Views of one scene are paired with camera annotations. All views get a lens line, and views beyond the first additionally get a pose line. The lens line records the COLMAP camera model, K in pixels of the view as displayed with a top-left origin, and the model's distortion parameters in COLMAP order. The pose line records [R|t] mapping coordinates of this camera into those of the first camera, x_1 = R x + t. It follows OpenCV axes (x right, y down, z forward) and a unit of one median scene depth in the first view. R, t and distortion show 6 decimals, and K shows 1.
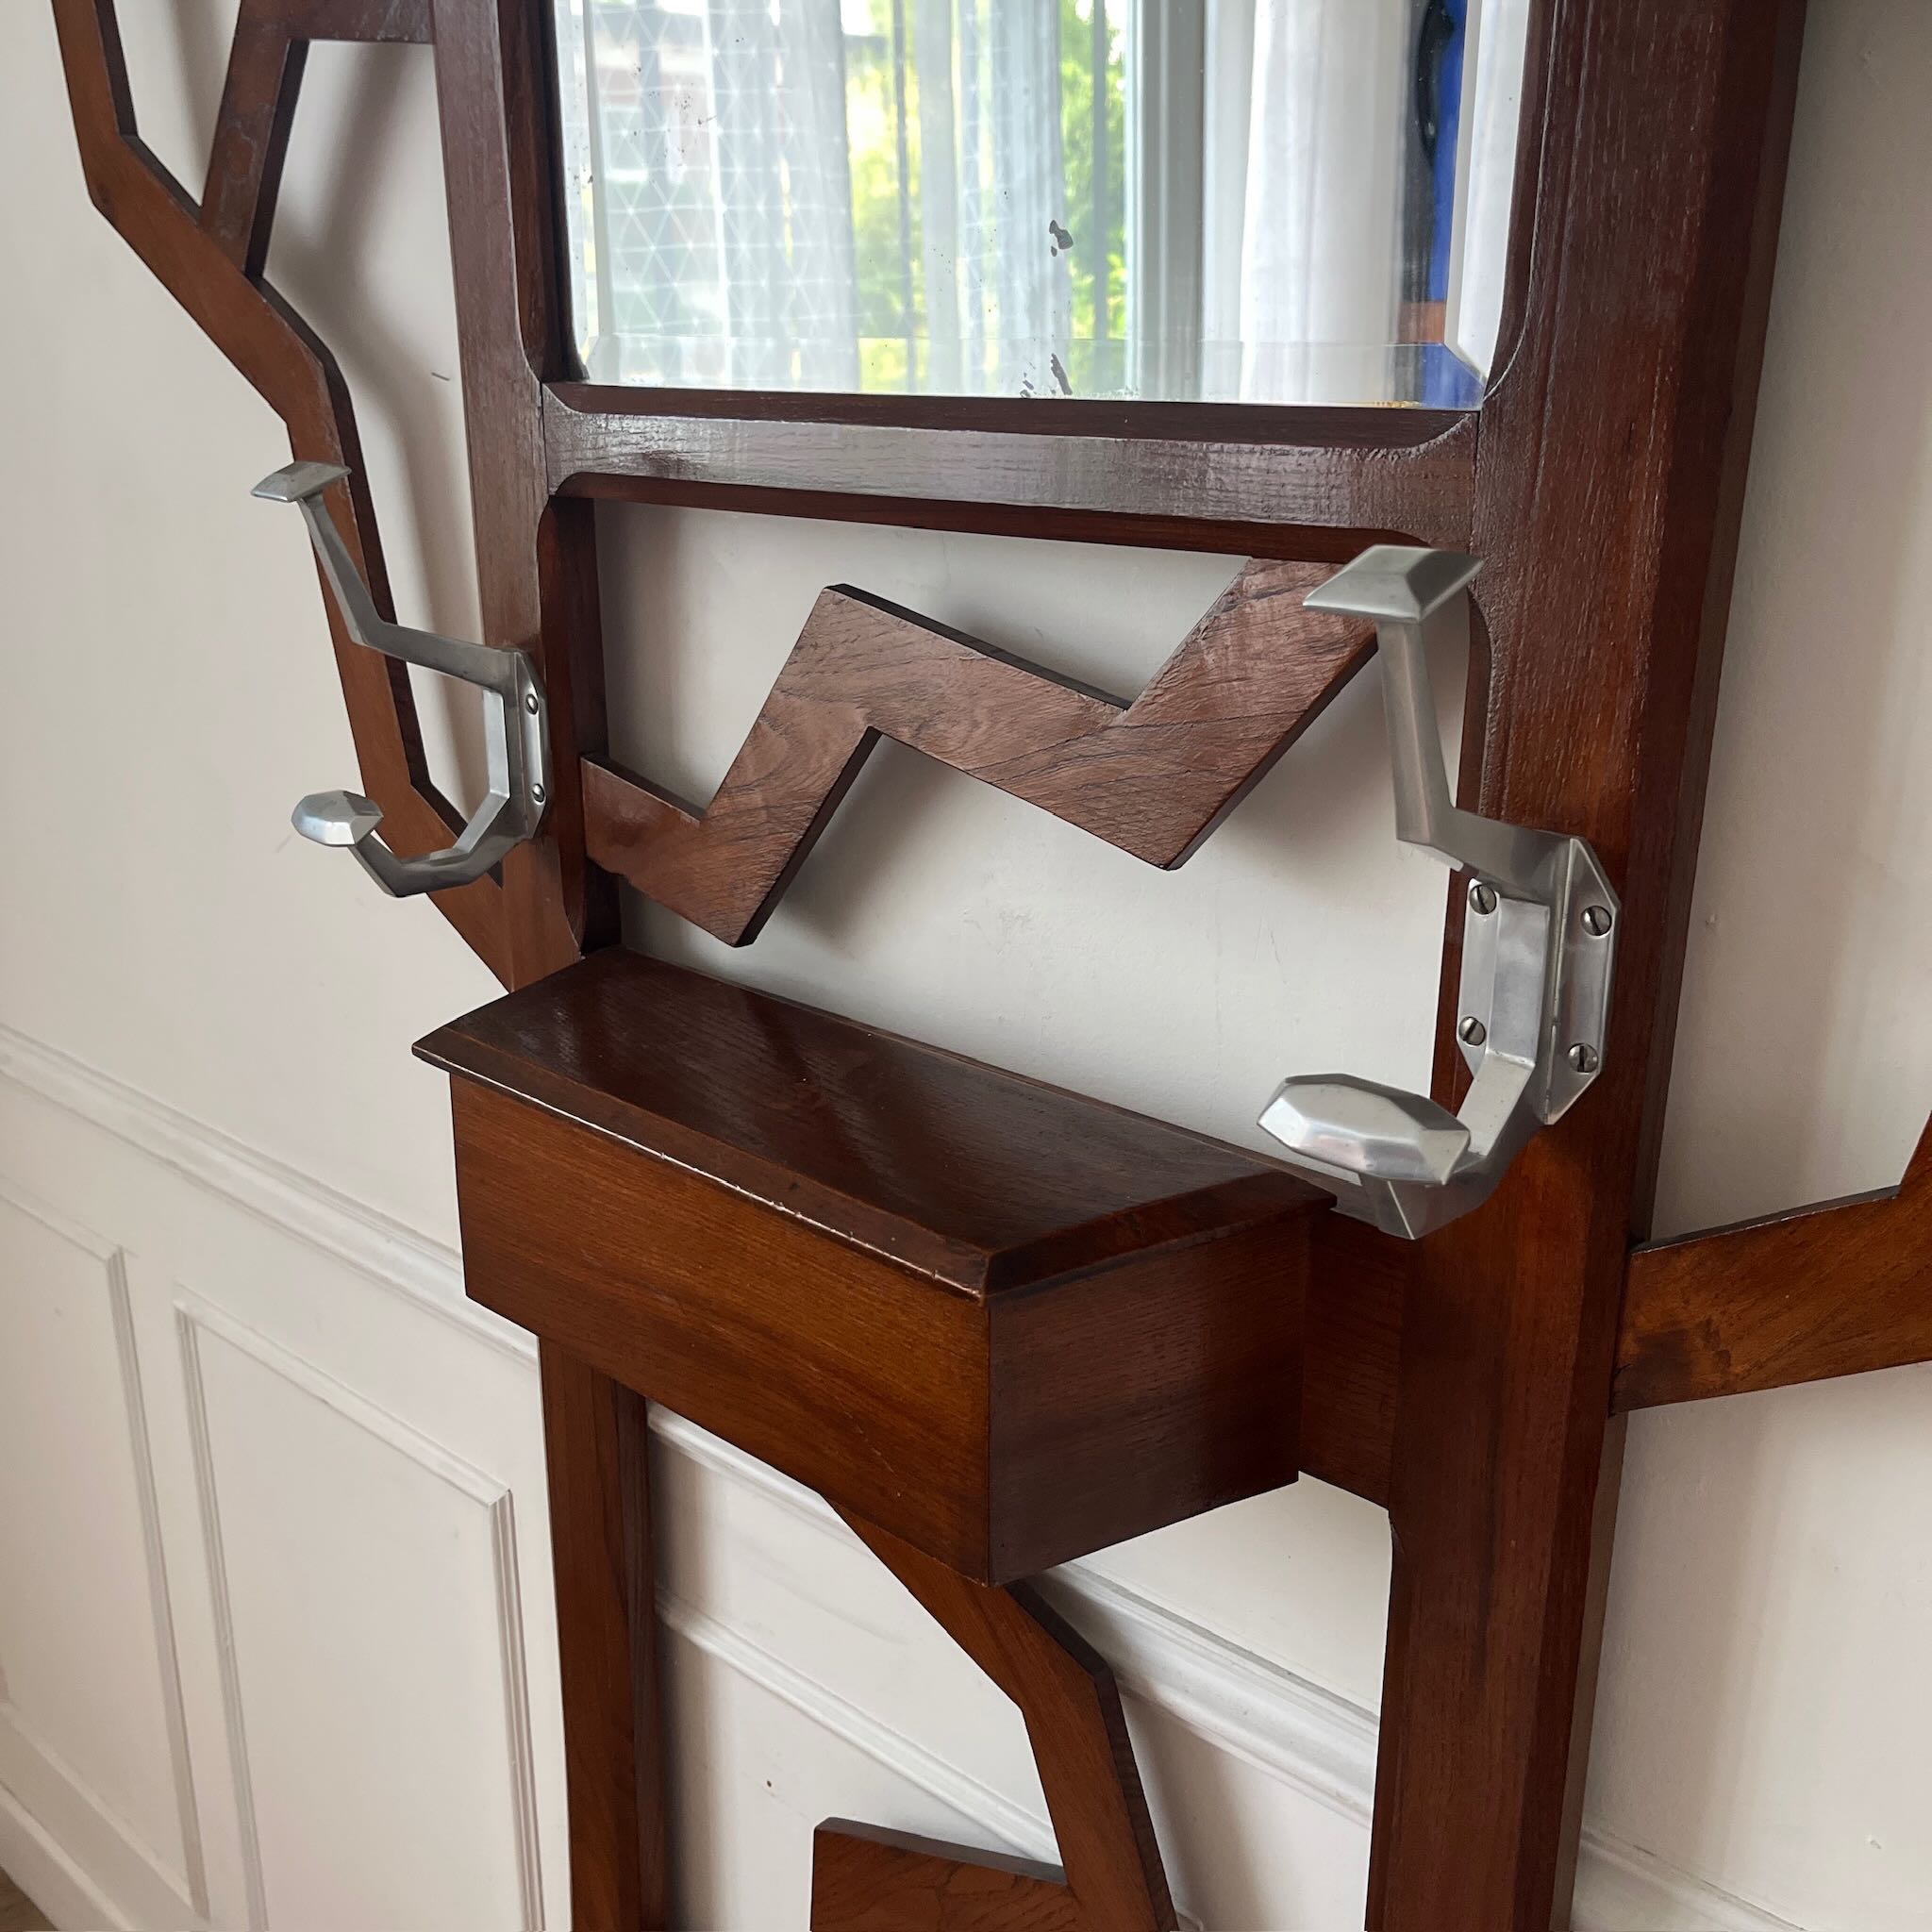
lens RADIAL K [[2024.8, 0, 956.2], [0, 2024.8, 1016.5], [0, 0, 1]] dist [0.020713, -0.031345]
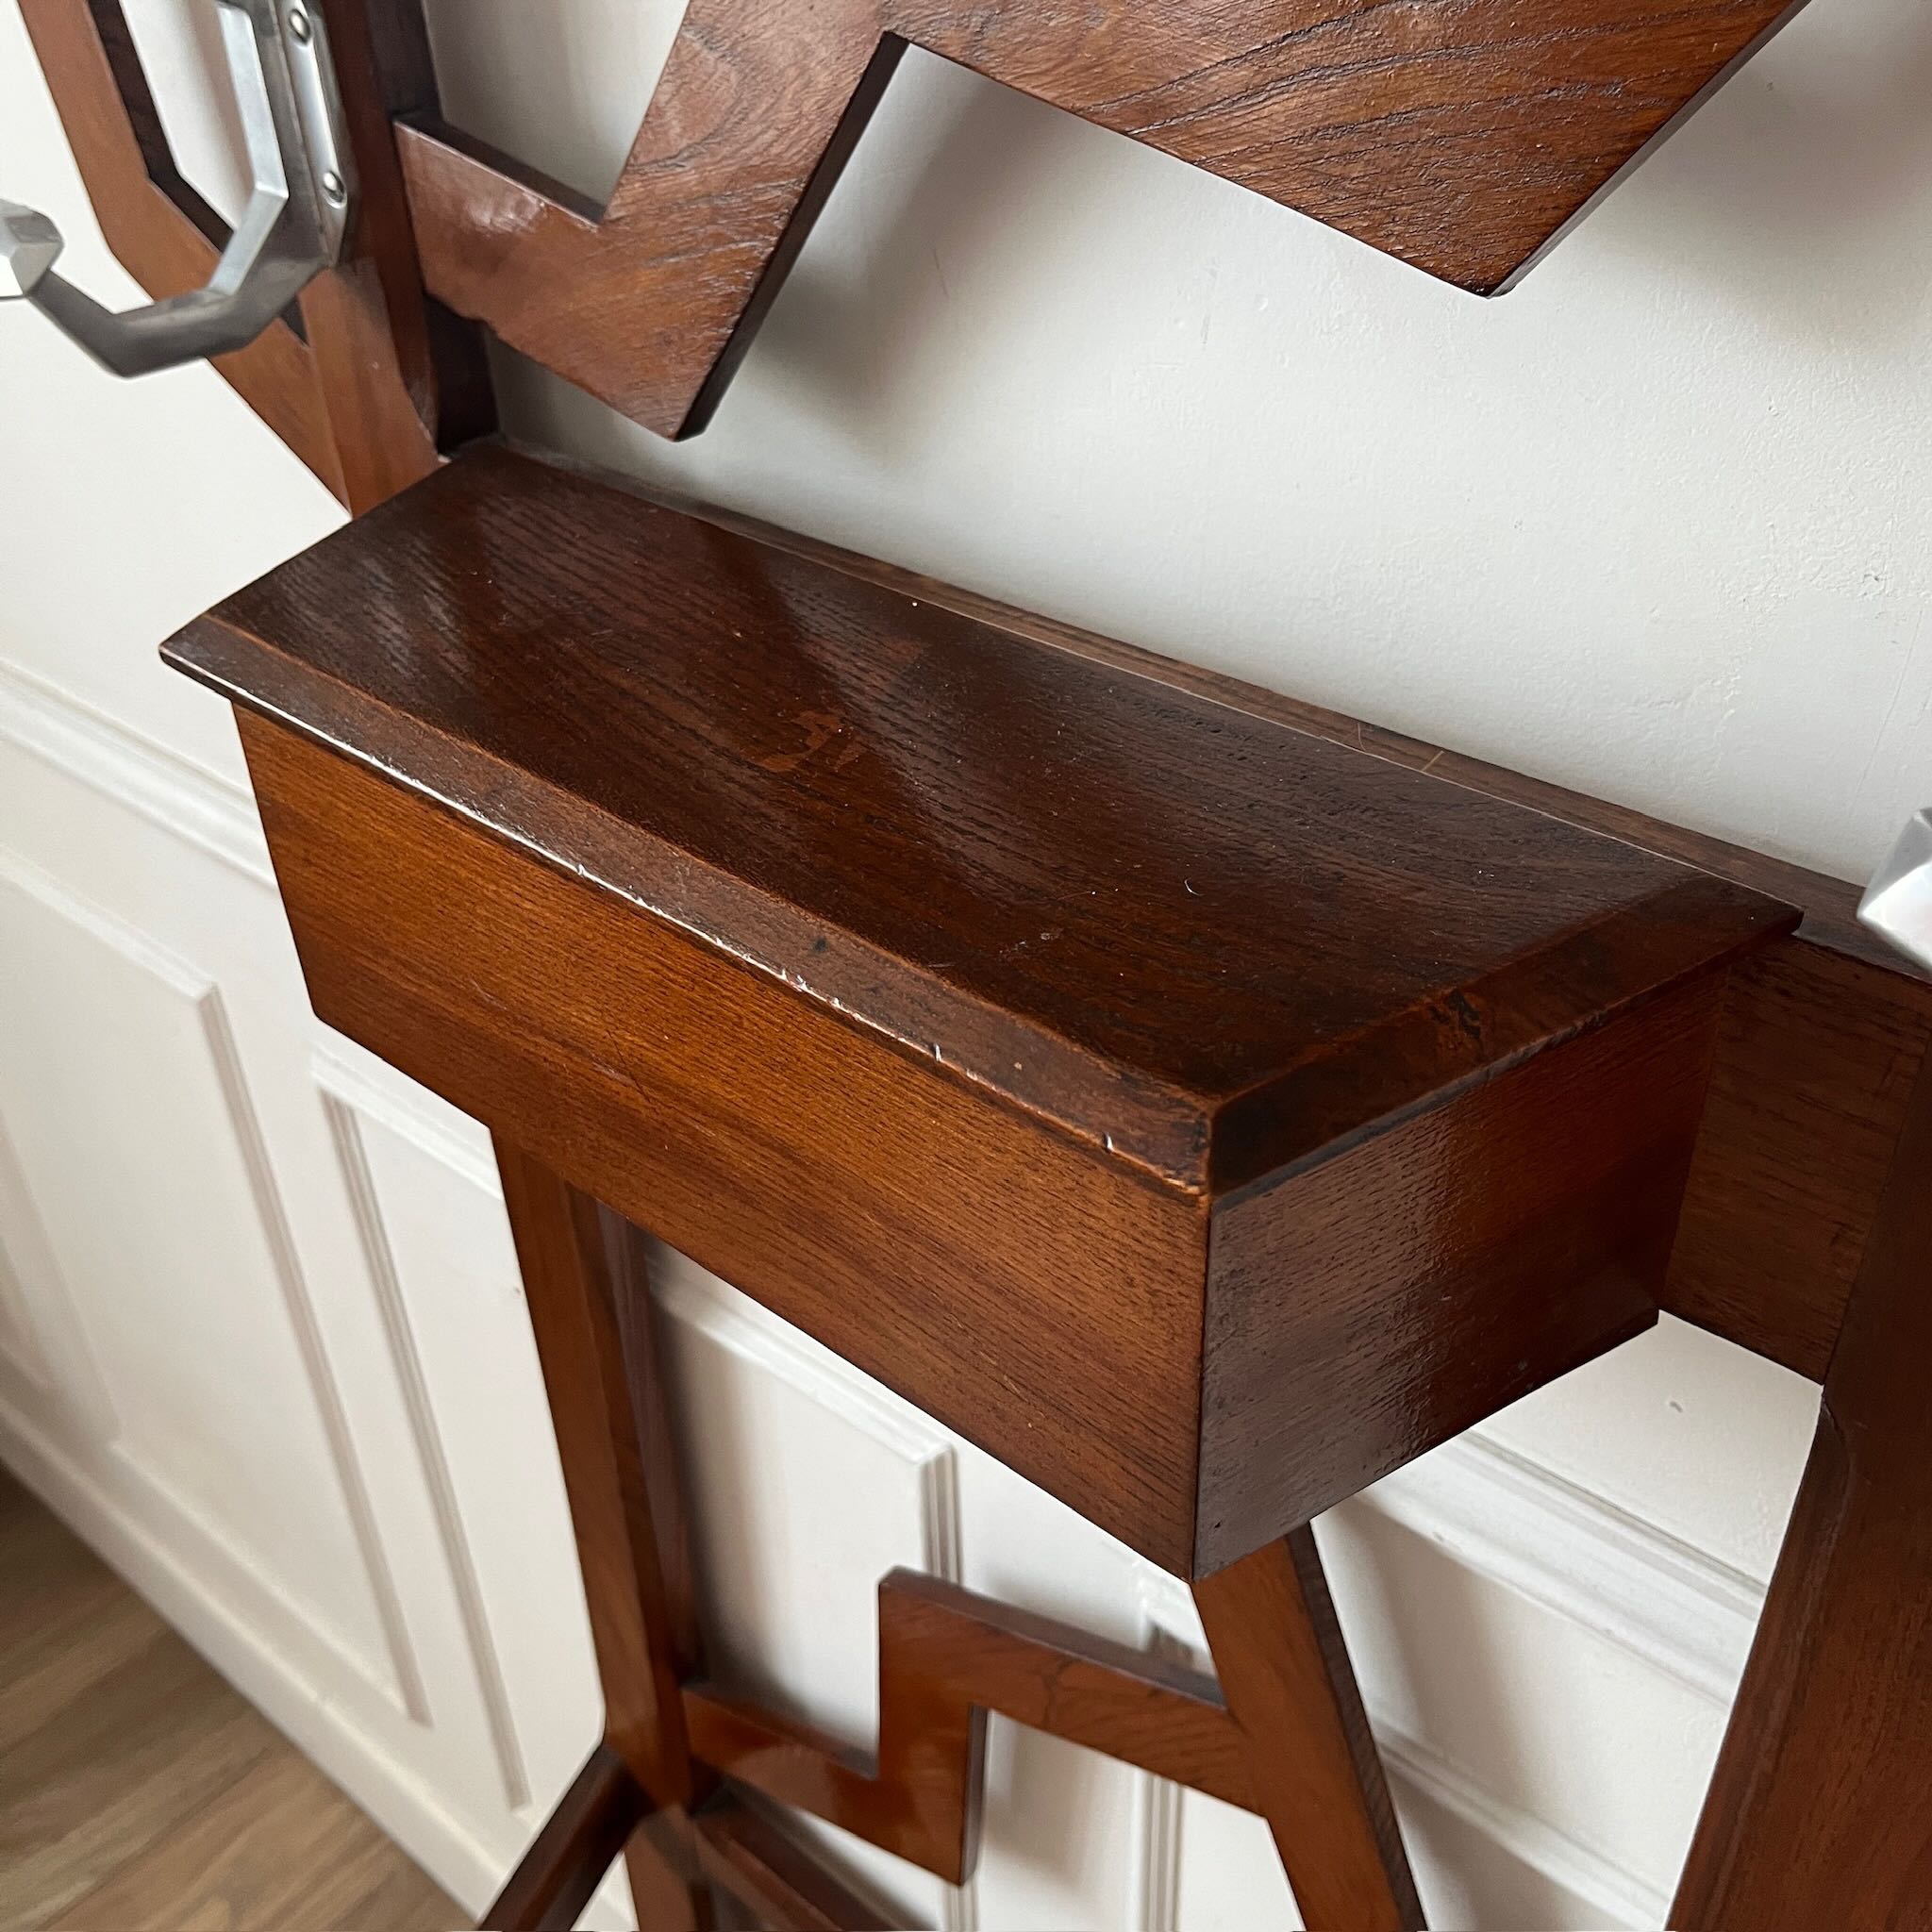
lens RADIAL K [[2024.8, 0, 956.2], [0, 2024.8, 1016.5], [0, 0, 1]] dist [0.020713, -0.031345]
pose [[0.998641, -0.051959, 0.004082, -0.035862], [0.048486, 0.954901, 0.292938, -0.044240], [-0.019119, -0.292341, 0.956123, 0.358644]]
